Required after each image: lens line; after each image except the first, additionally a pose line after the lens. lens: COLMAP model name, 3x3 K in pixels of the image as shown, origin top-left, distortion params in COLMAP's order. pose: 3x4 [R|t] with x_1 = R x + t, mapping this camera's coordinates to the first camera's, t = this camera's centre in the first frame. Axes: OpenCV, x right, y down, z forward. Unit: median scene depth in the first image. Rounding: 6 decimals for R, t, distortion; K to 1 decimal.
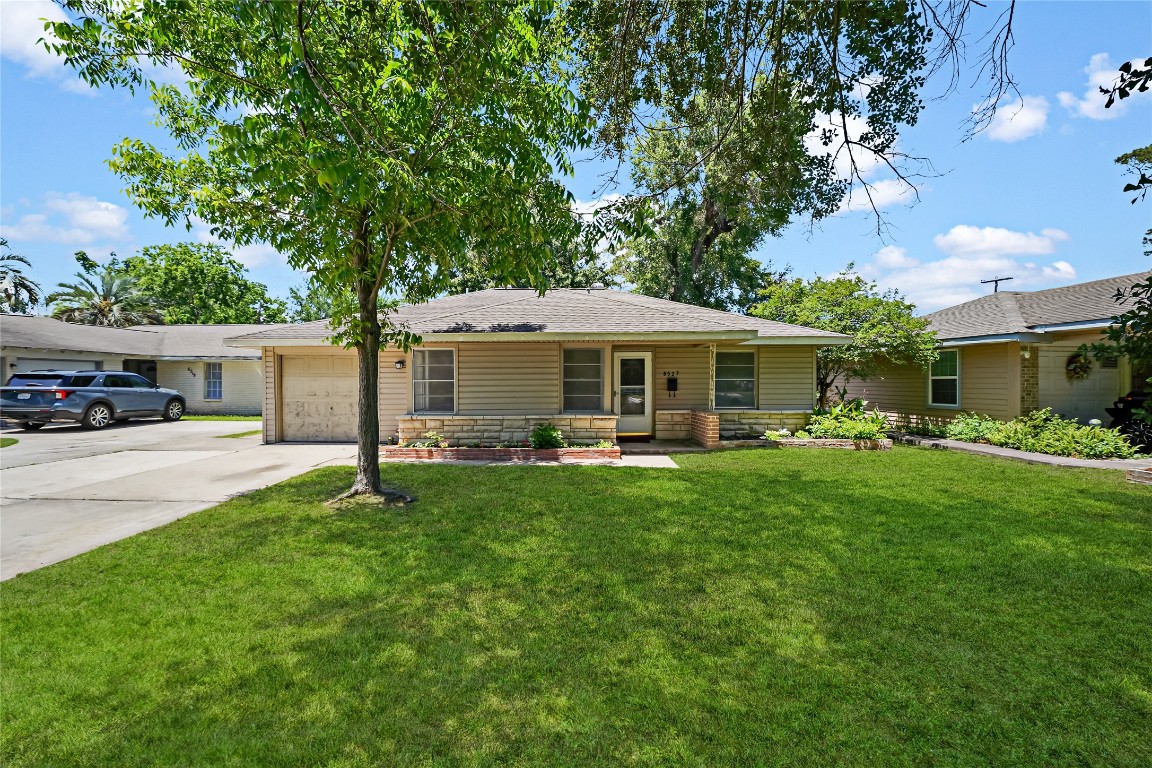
lens RADIAL K [[460.7, 0, 569.9], [0, 460.7, 378.6], [0, 0, 1]] dist [0.004071, -0.000641]
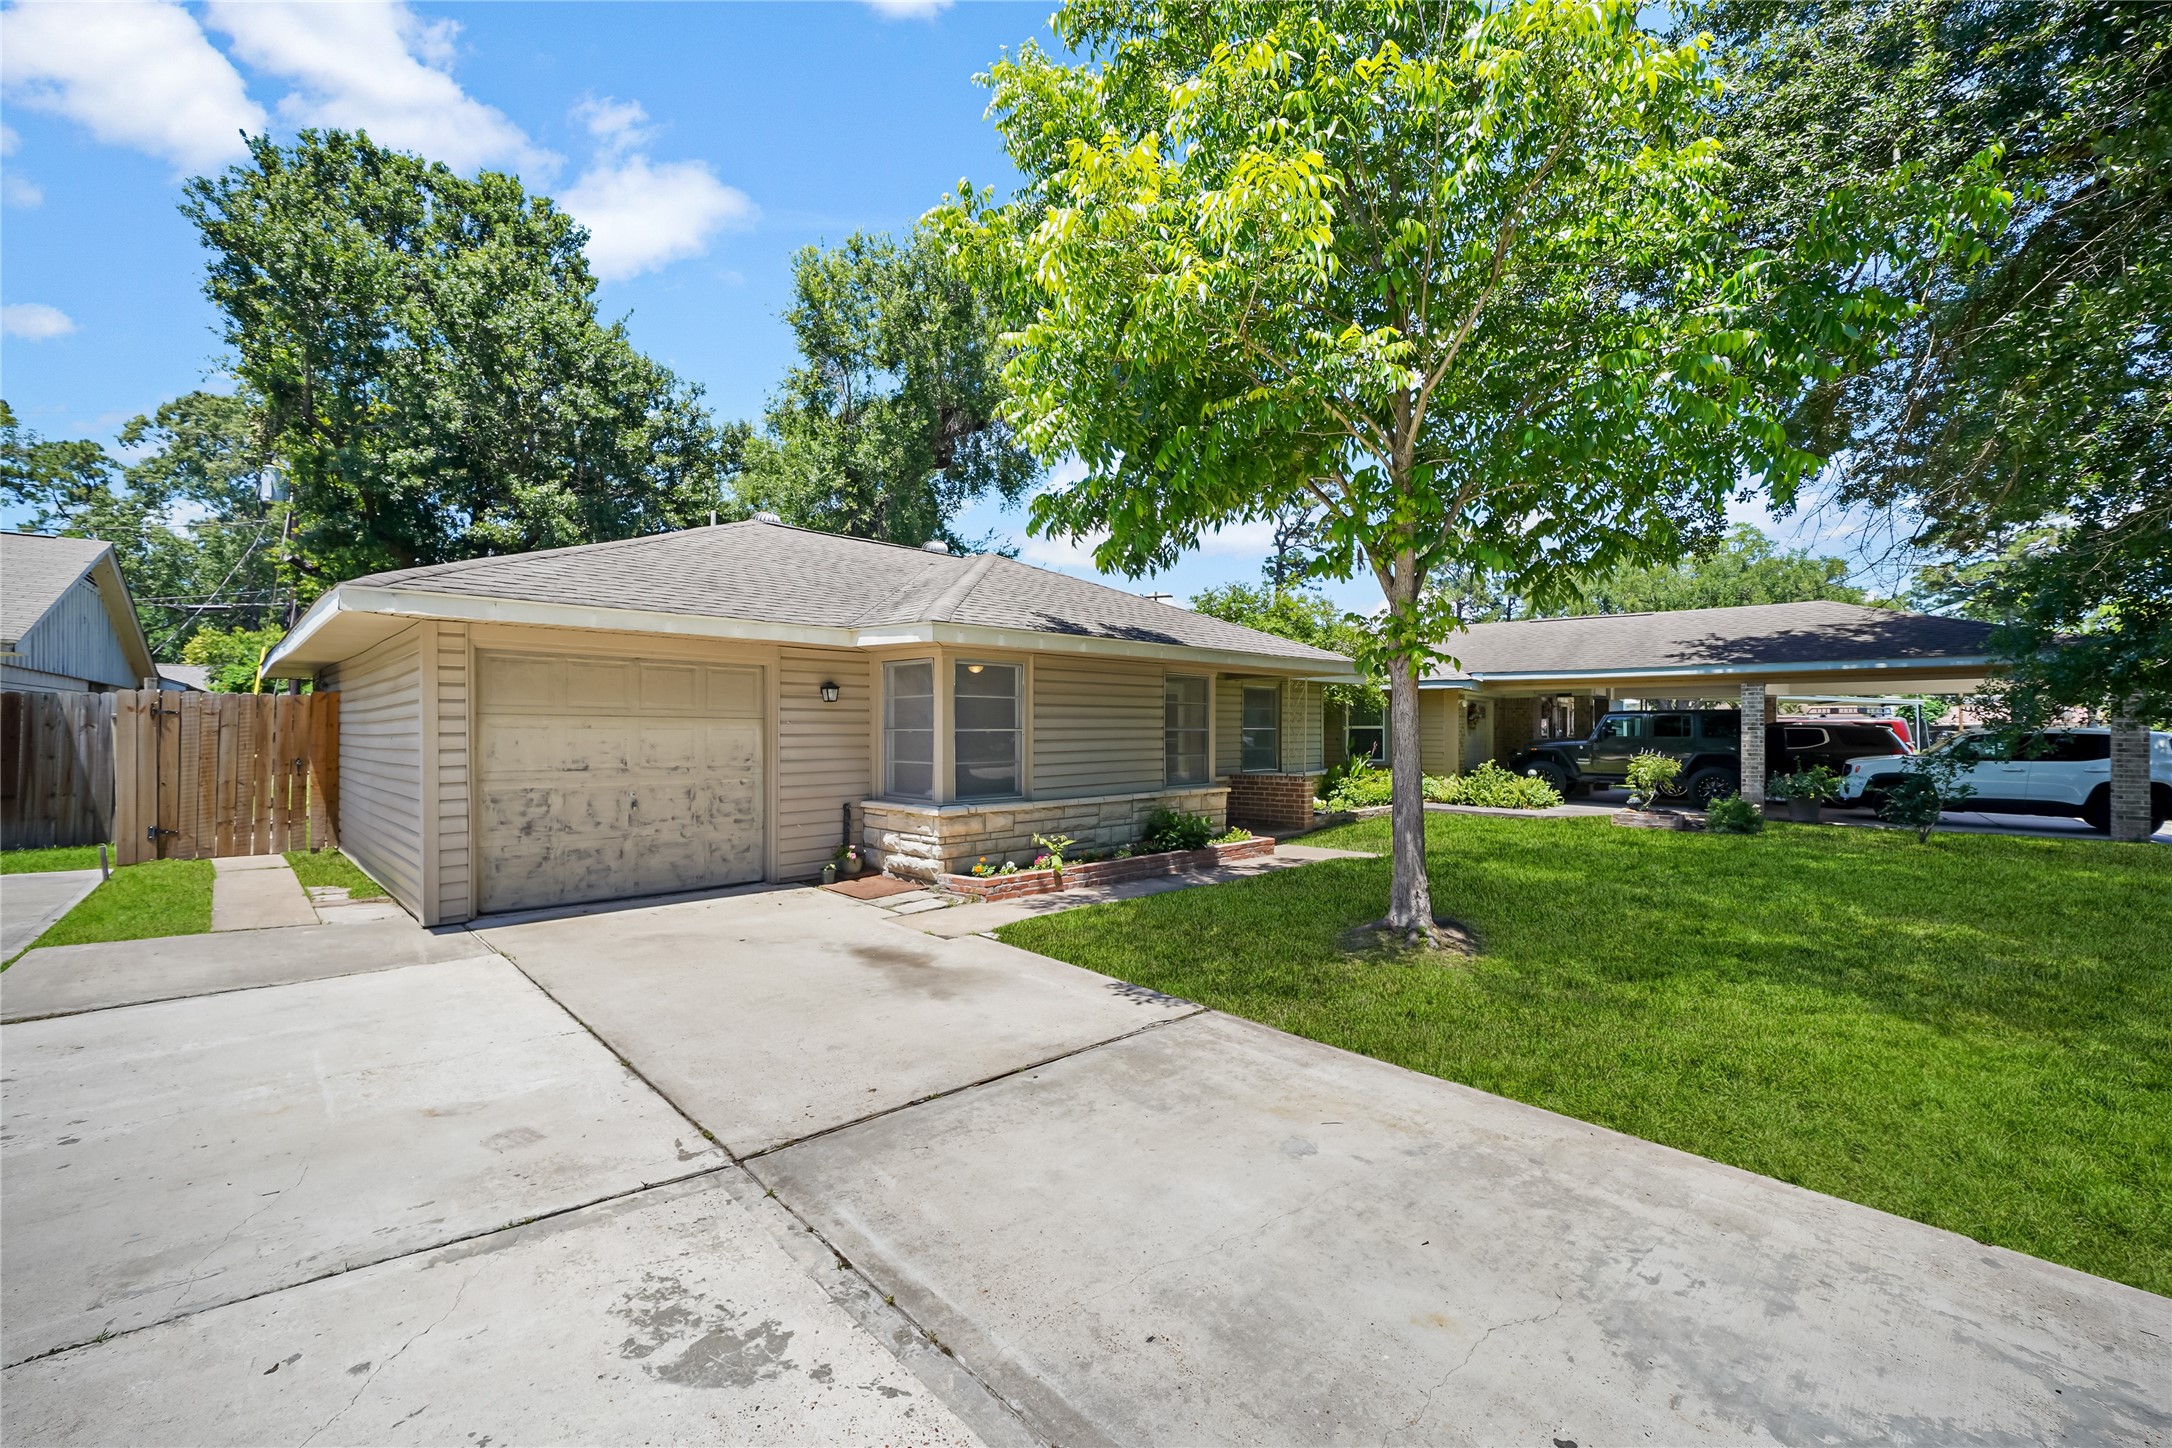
lens RADIAL K [[868.6, 0, 1085.4], [0, 868.6, 720.7], [0, 0, 1]] dist [0.004071, -0.000641]
pose [[0.719471, 0.009700, 0.694455, -0.807193], [-0.007179, 0.999953, -0.006530, 0.000172], [-0.694485, -0.000287, 0.719507, 0.281094]]
